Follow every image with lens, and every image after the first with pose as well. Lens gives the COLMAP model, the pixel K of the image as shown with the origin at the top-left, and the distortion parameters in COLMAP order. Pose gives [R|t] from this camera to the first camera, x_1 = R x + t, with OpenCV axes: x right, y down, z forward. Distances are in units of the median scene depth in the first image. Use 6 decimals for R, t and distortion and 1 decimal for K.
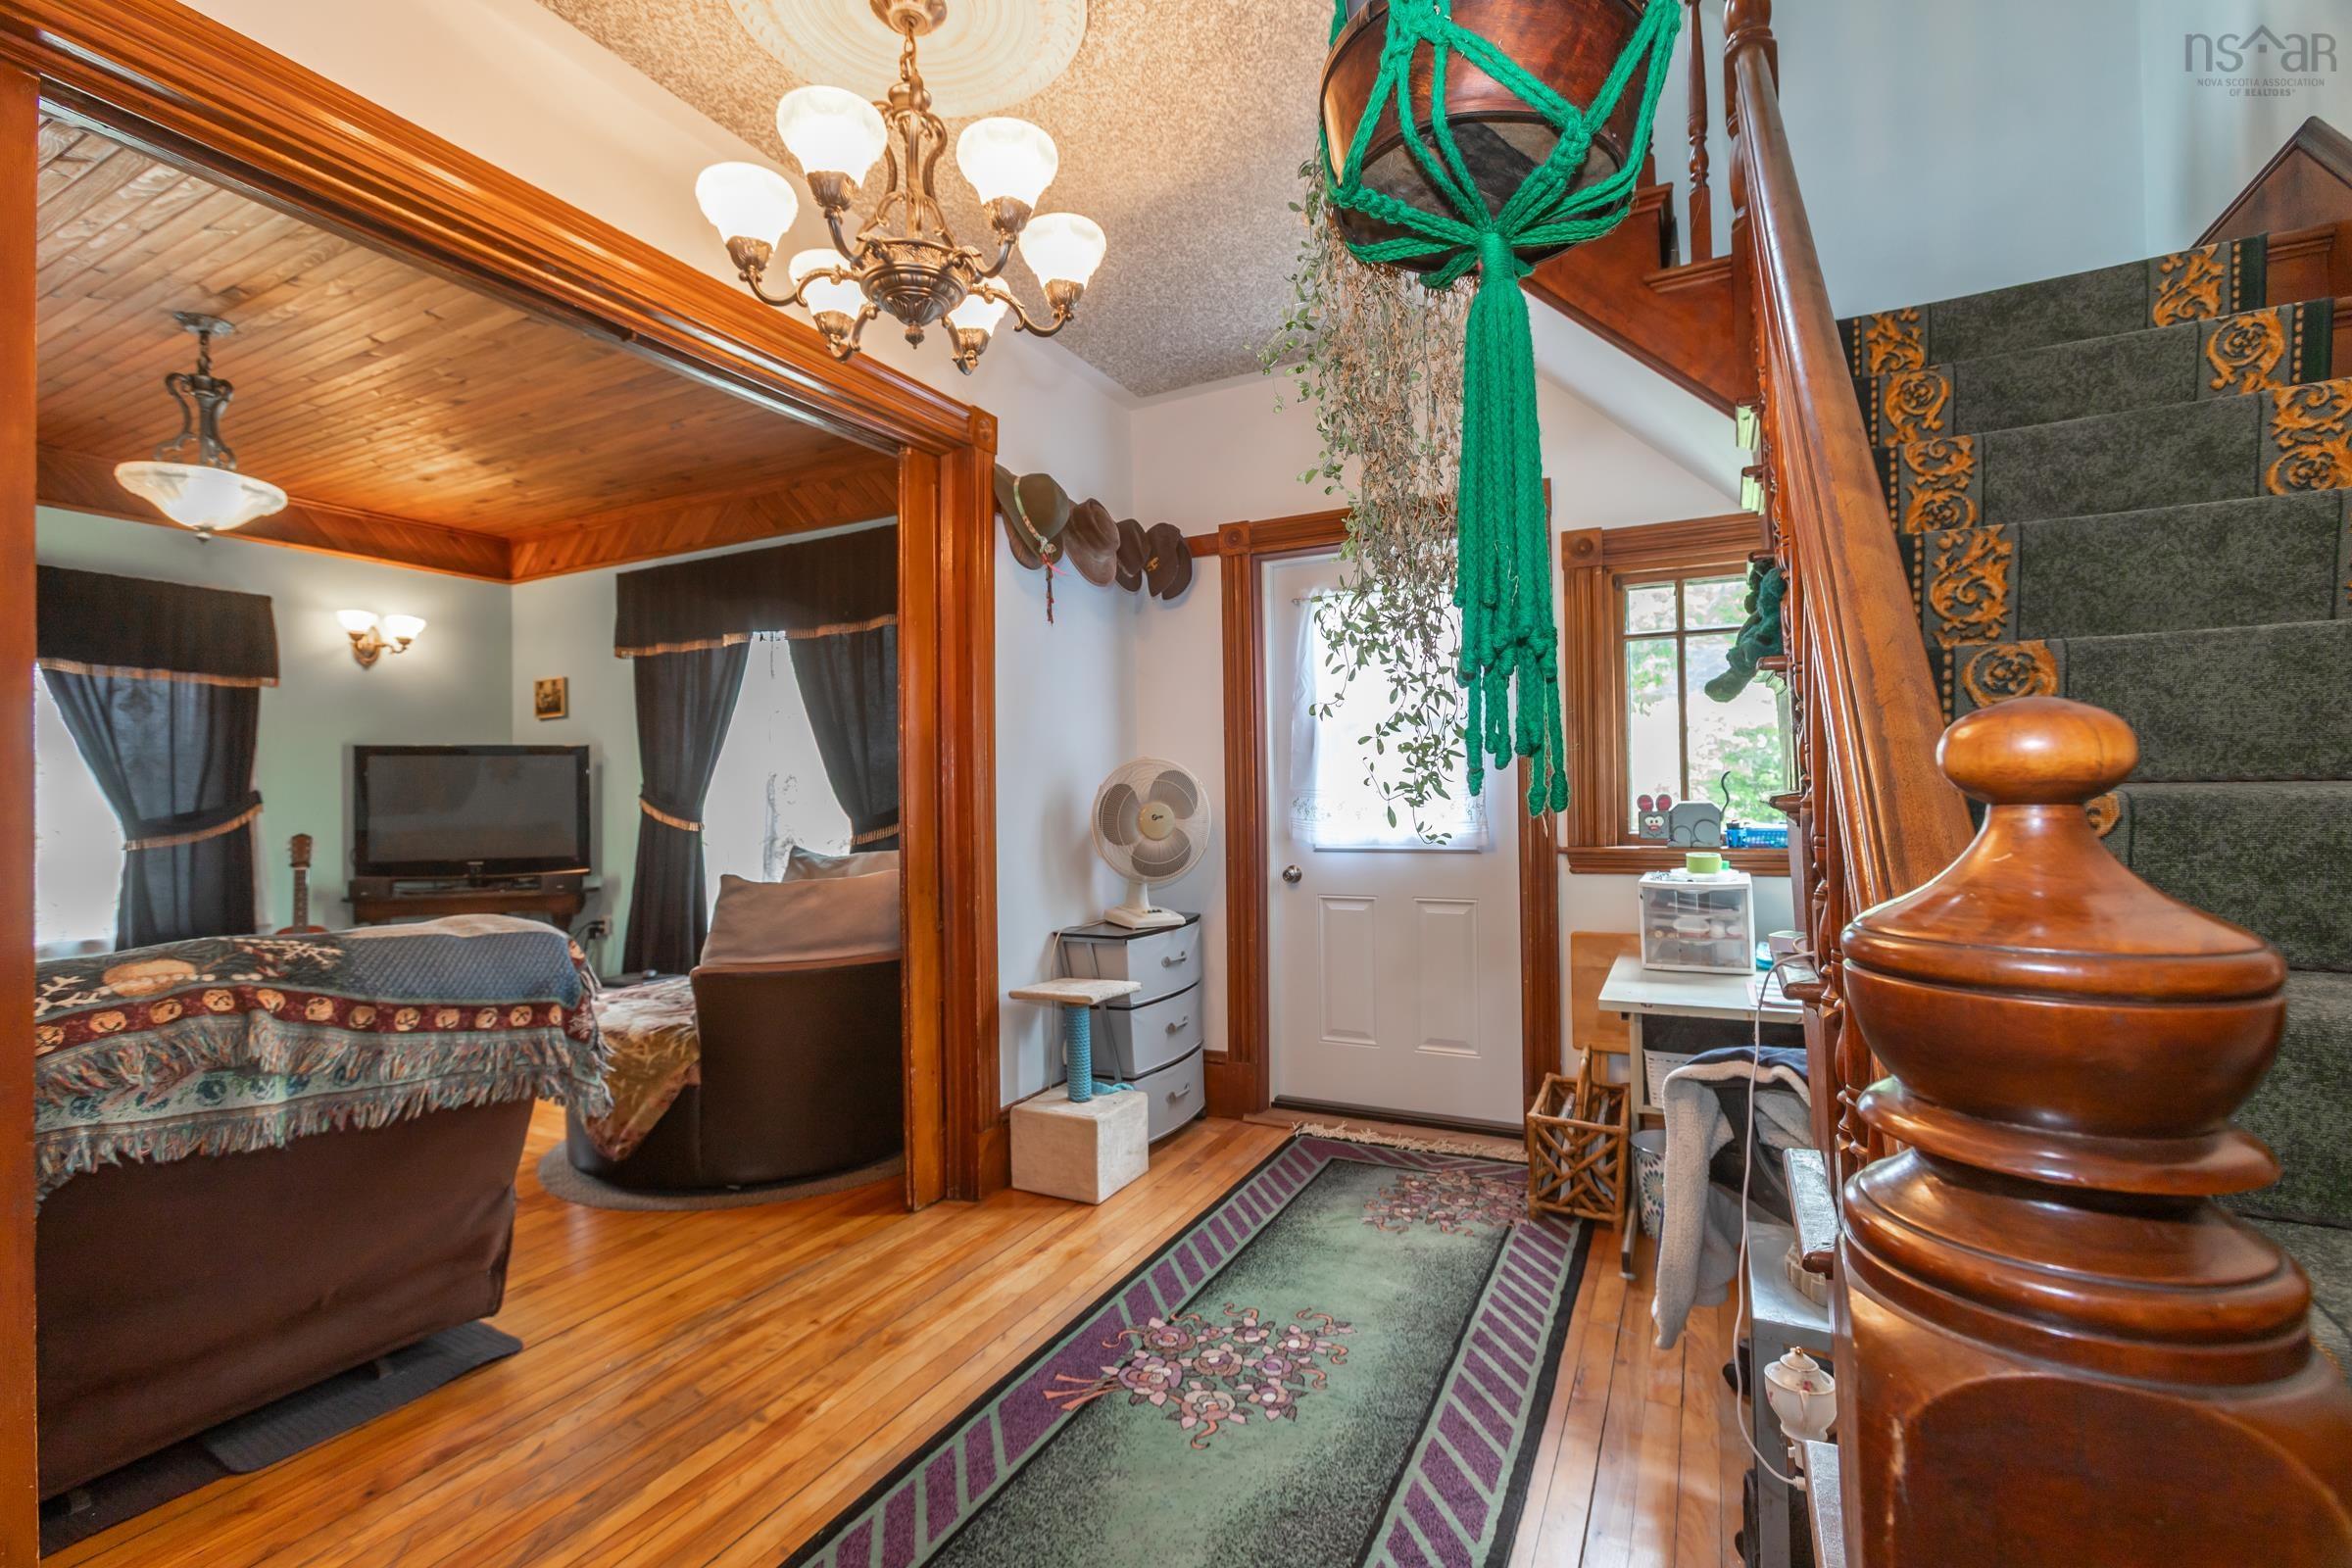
lens RADIAL K [[1050.5, 0, 1164.1], [0, 1050.5, 775.3], [0, 0, 1]] dist [-0.015886, 0.011890]
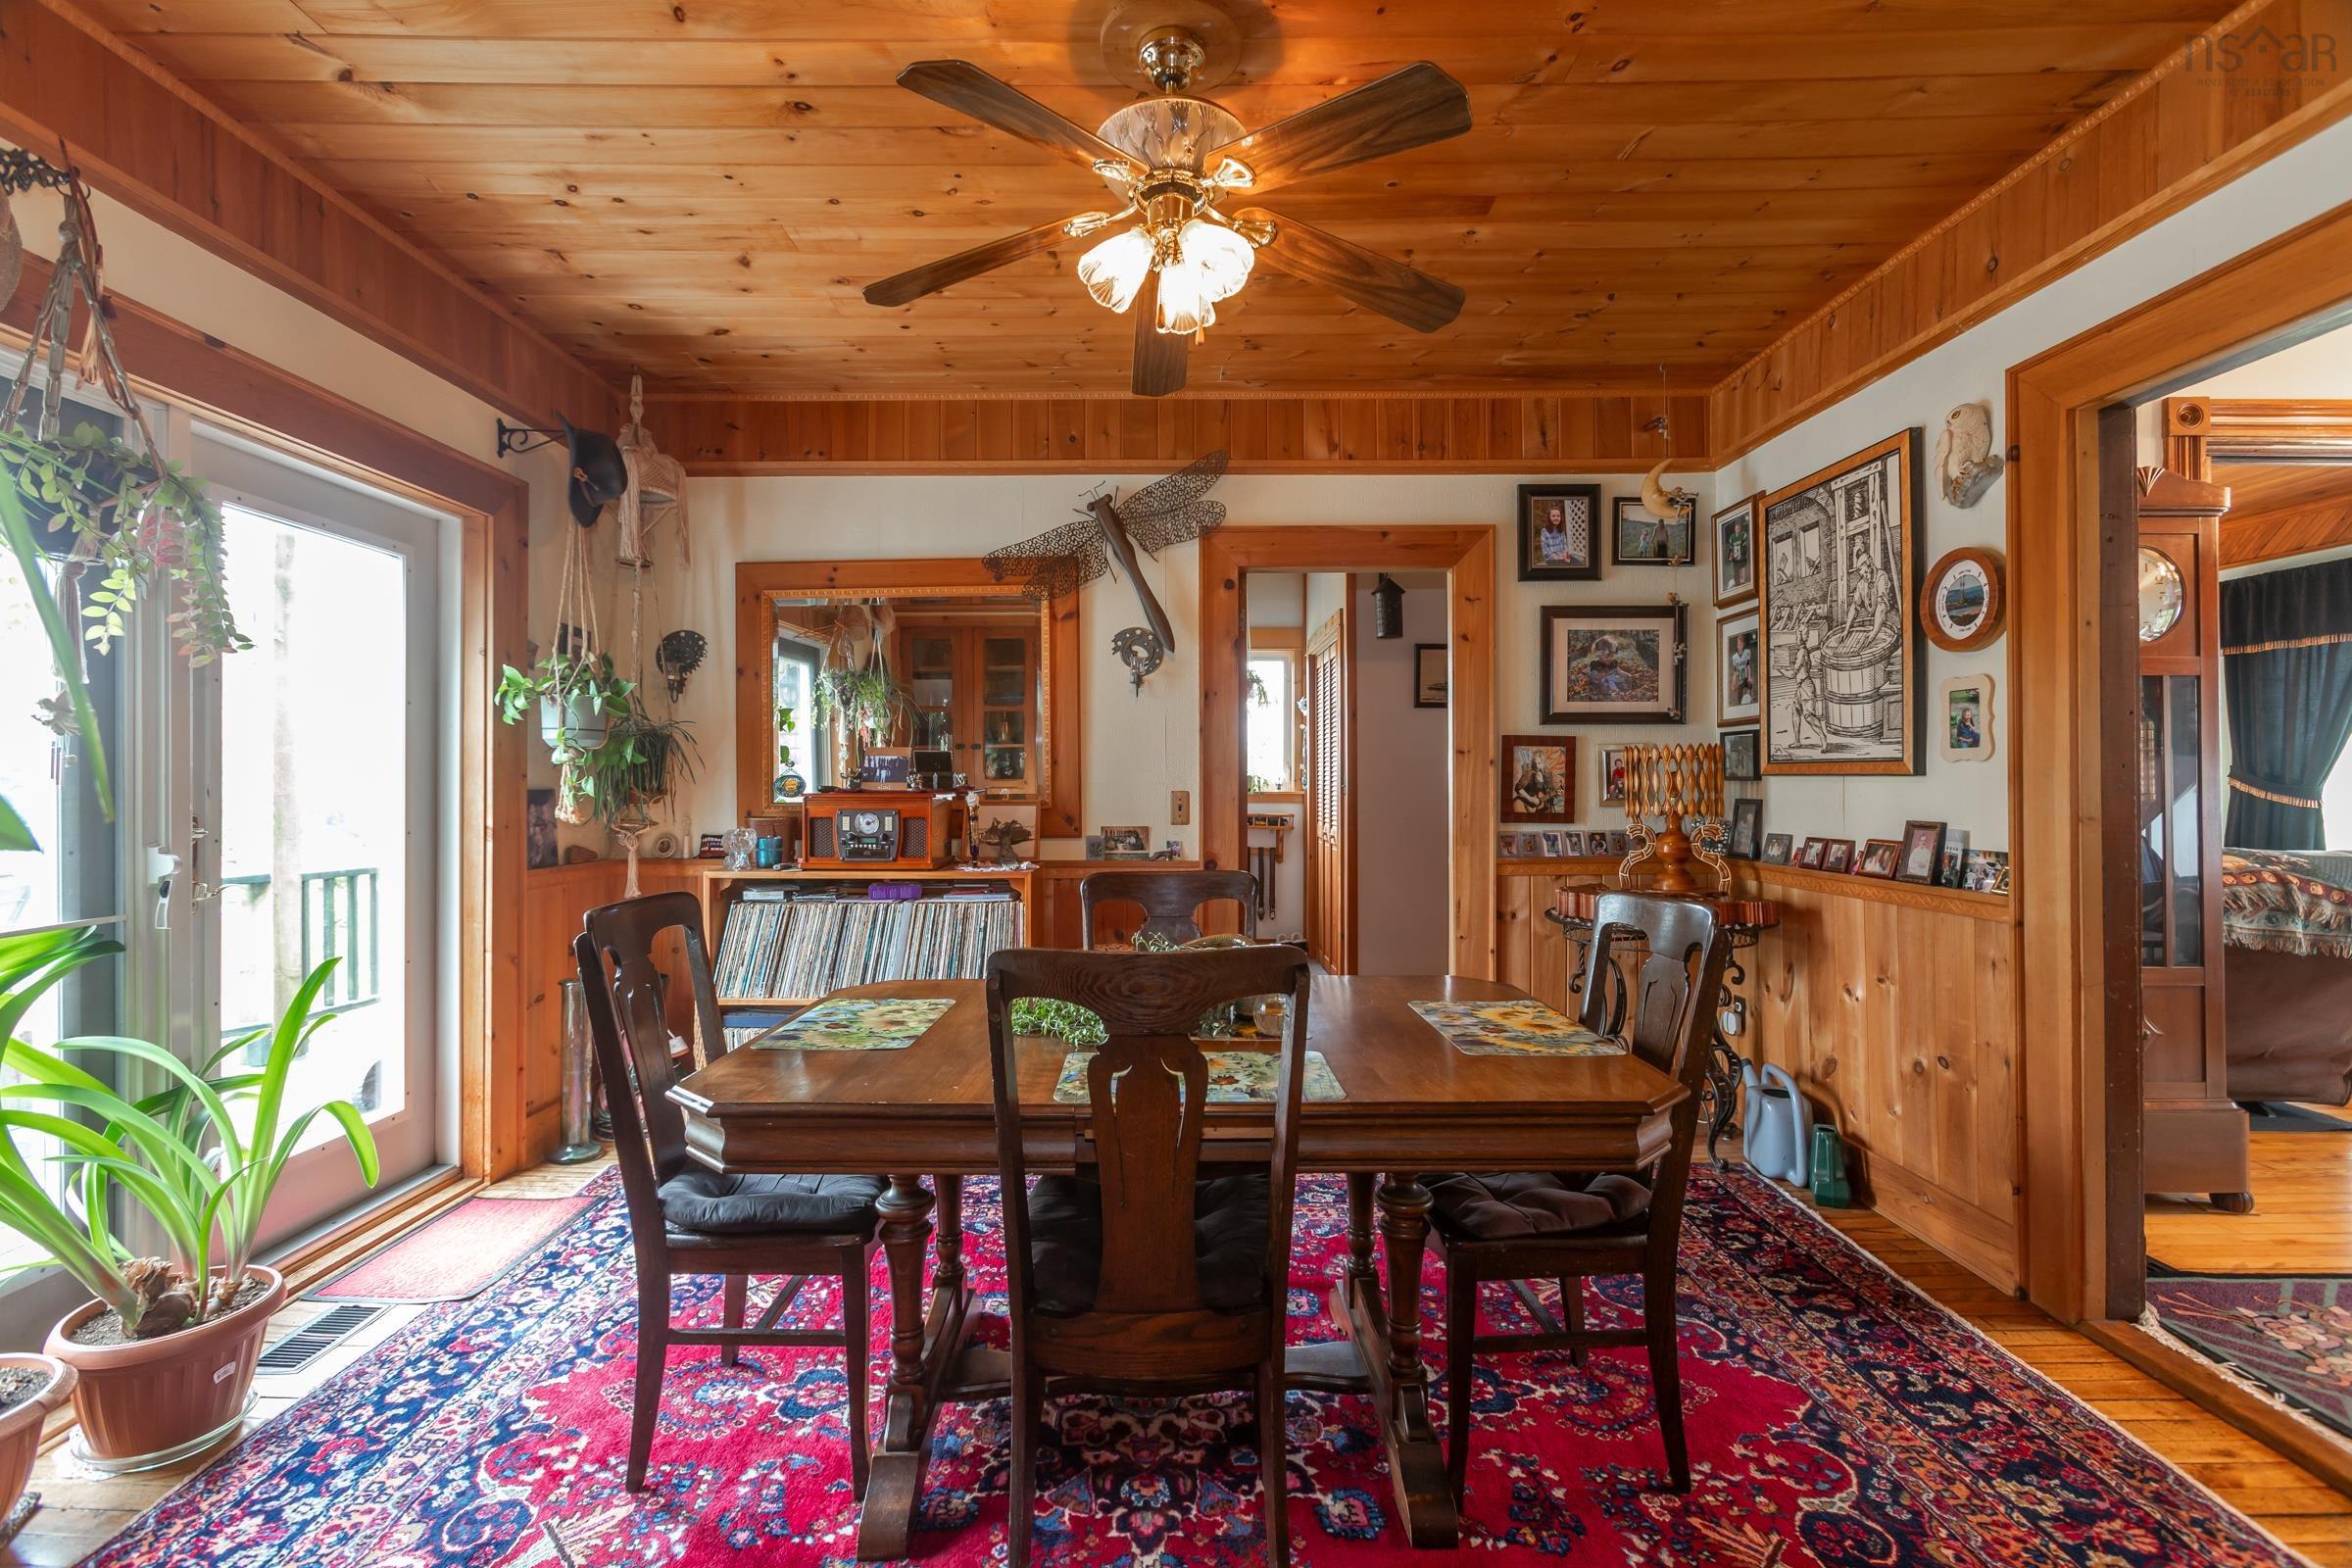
lens RADIAL K [[1050.5, 0, 1163.4], [0, 1050.5, 776.8], [0, 0, 1]] dist [-0.015886, 0.011890]
pose [[0.472088, 0.013790, -0.881444, -0.077418], [0.006563, 0.999795, 0.019156, -0.015474], [0.881527, -0.014828, 0.471900, -1.008986]]
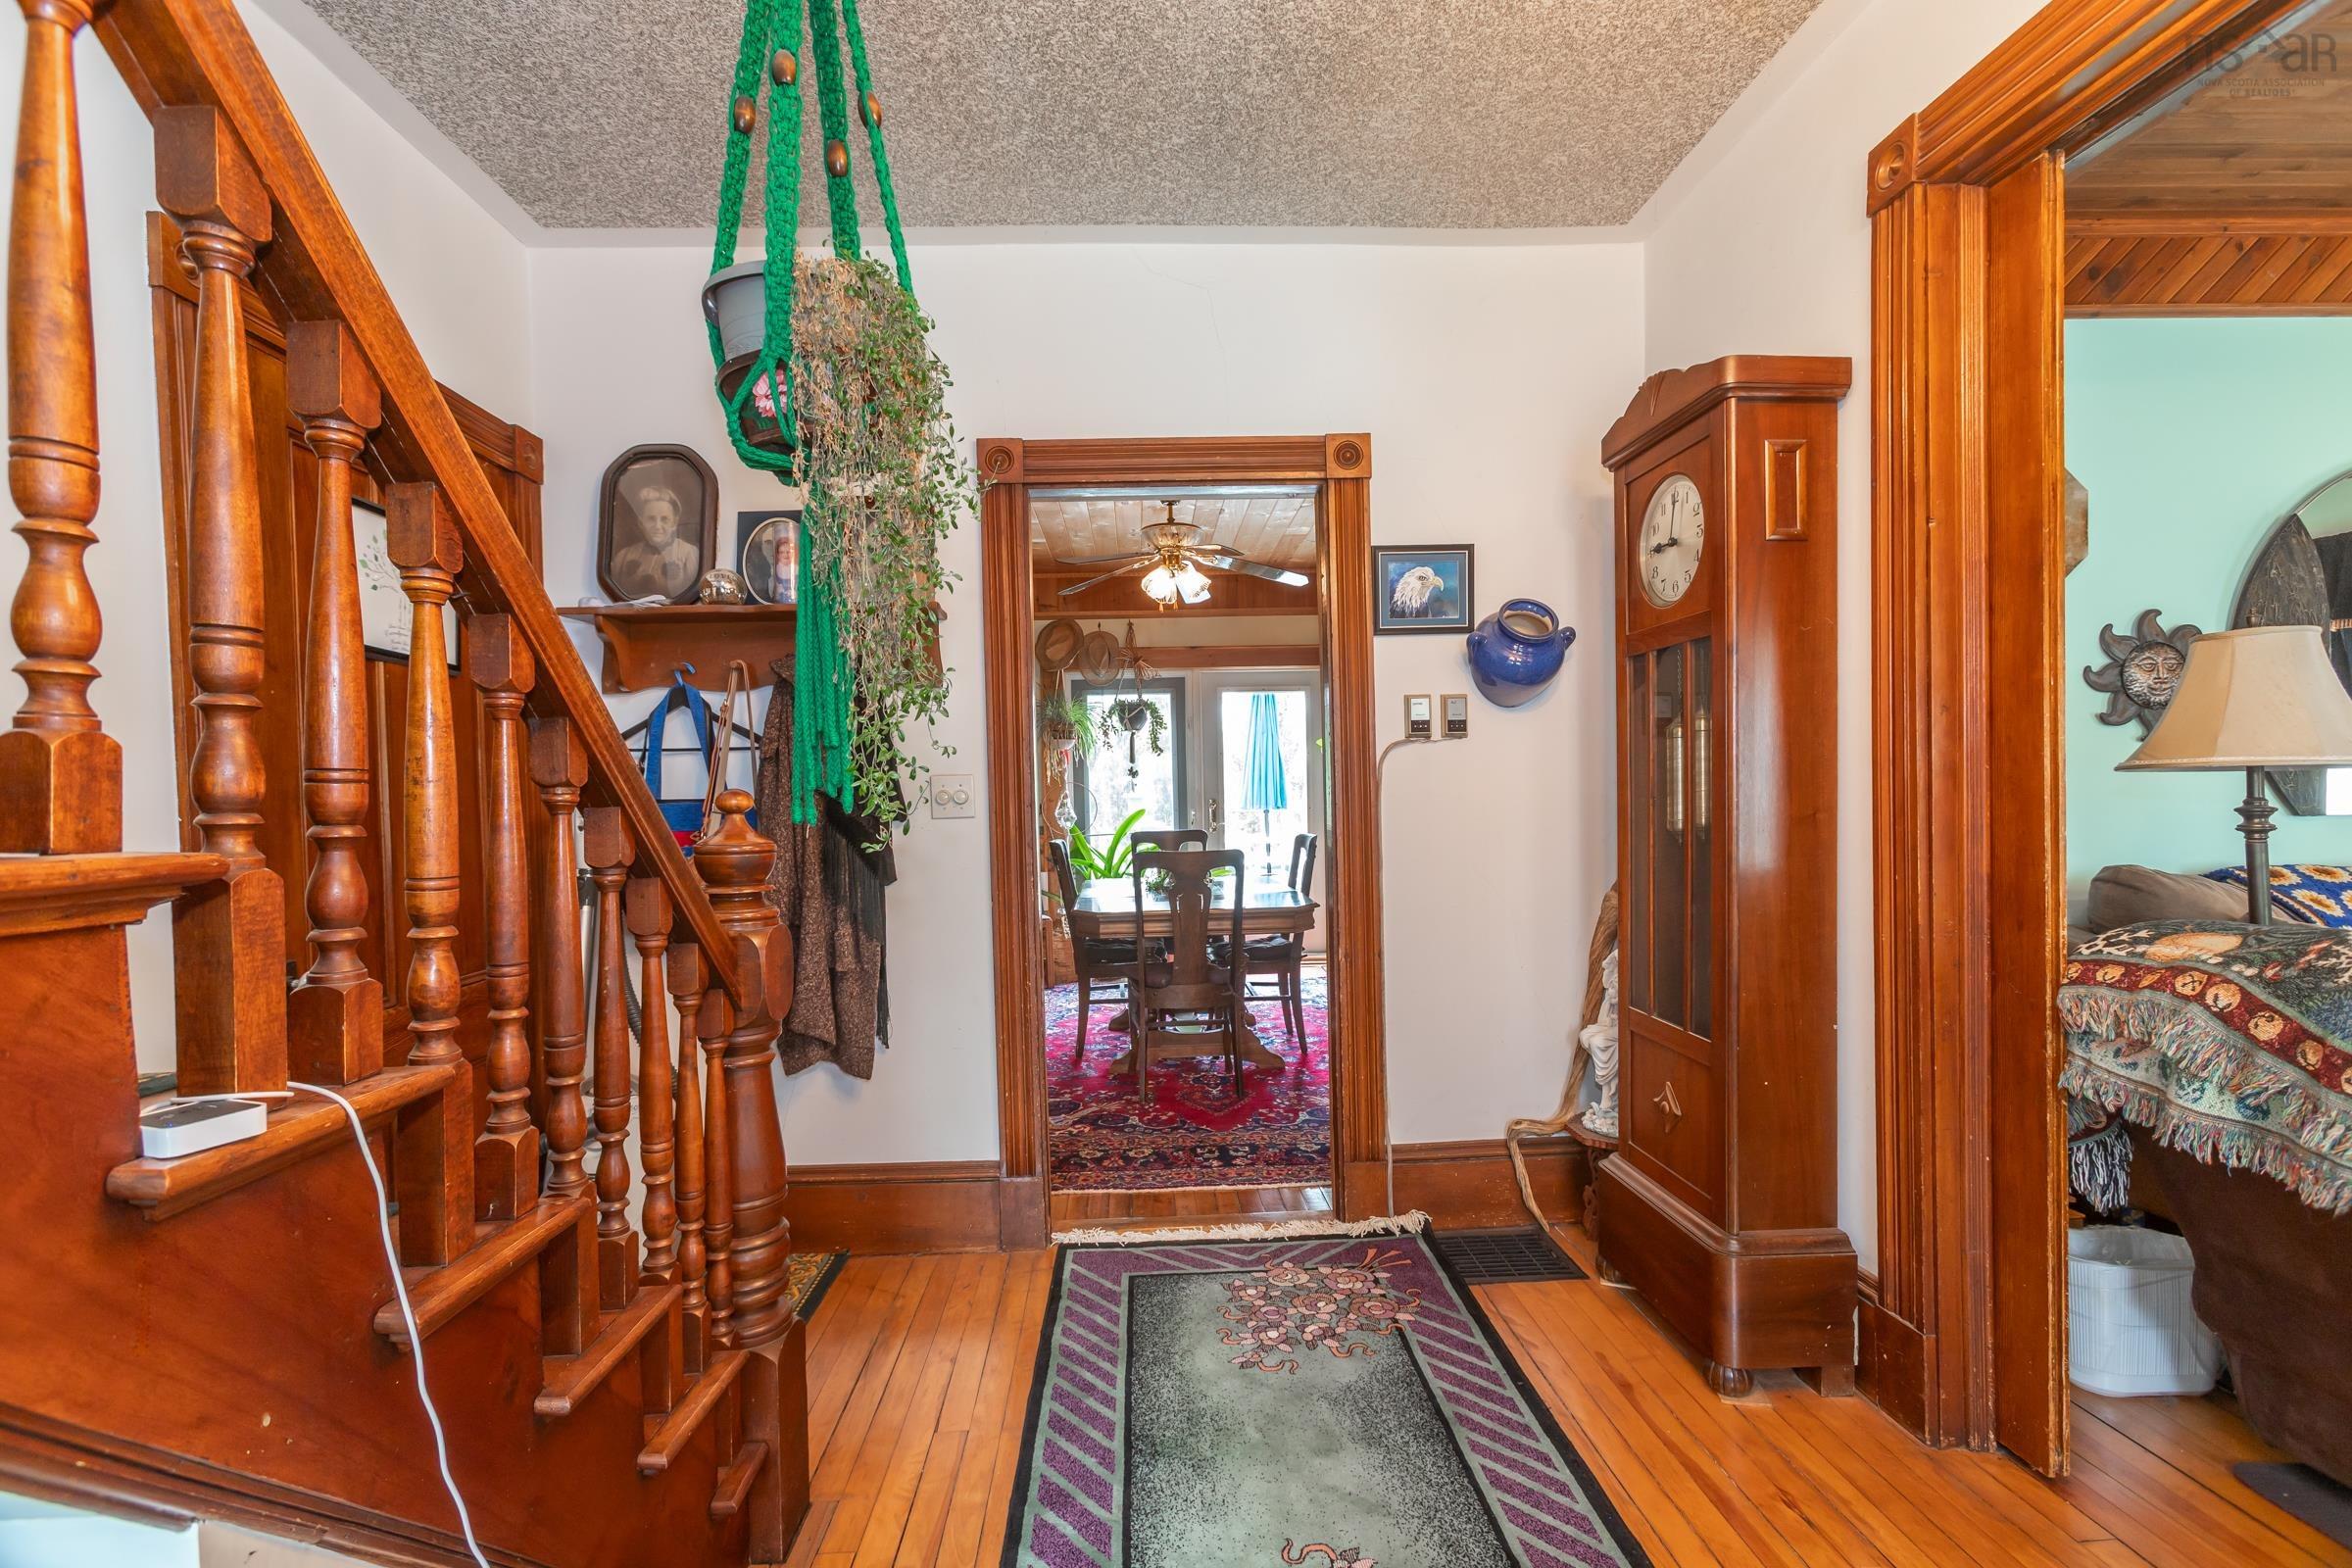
lens RADIAL K [[1050.5, 0, 1169.4], [0, 1050.5, 815.9], [0, 0, 1]] dist [-0.015886, 0.011890]
pose [[-0.860738, 0.046821, -0.506891, 0.194973], [0.044361, 0.998872, 0.016937, 0.005290], [0.507112, -0.007907, -0.861844, 0.754390]]
